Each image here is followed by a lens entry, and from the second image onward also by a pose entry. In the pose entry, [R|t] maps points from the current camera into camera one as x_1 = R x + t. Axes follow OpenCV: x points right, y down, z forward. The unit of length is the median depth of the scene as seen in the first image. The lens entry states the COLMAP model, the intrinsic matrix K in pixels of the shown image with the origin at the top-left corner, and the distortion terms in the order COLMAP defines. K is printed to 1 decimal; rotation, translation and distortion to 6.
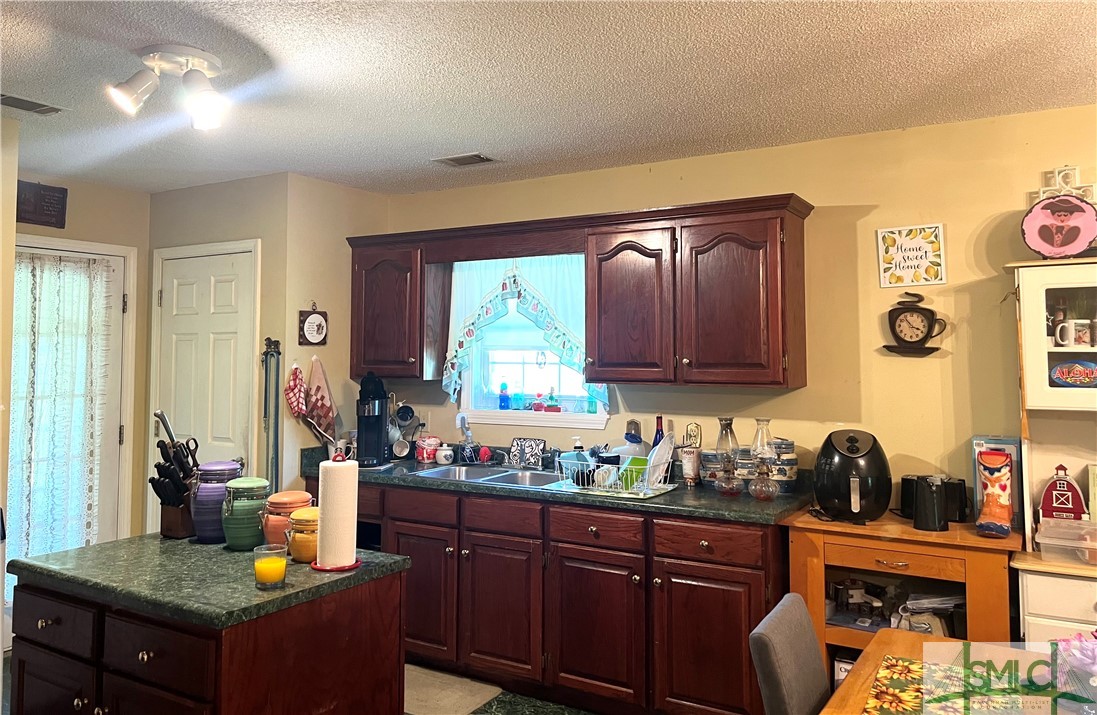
lens RADIAL K [[828.6, 0, 540.5], [0, 828.6, 299.9], [0, 0, 1]] dist [0.005900, 0.004043]
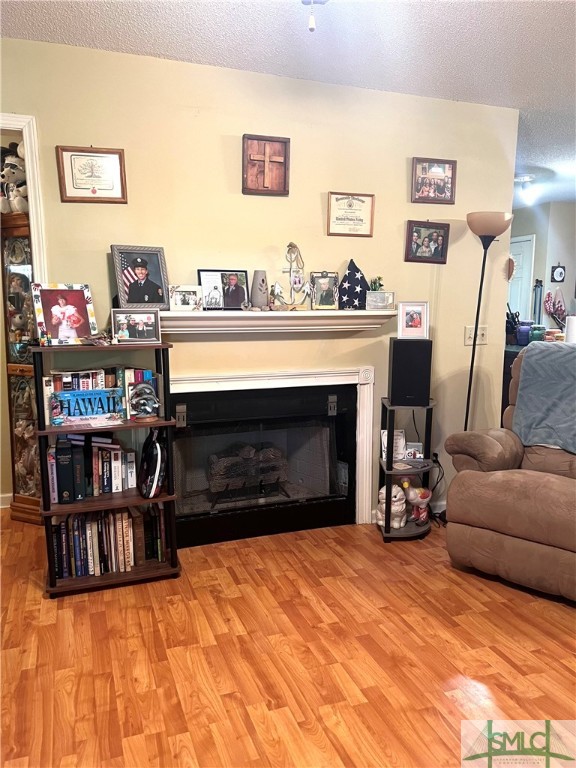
lens RADIAL K [[582.8, 0, 288.0], [0, 582.8, 388.6], [0, 0, 1]] dist [0.017171, -0.001547]
pose [[0.787990, 0.085667, -0.609700, 0.079611], [0.042299, 0.980400, 0.192421, 0.001408], [0.614234, -0.177415, 0.768922, -0.407935]]
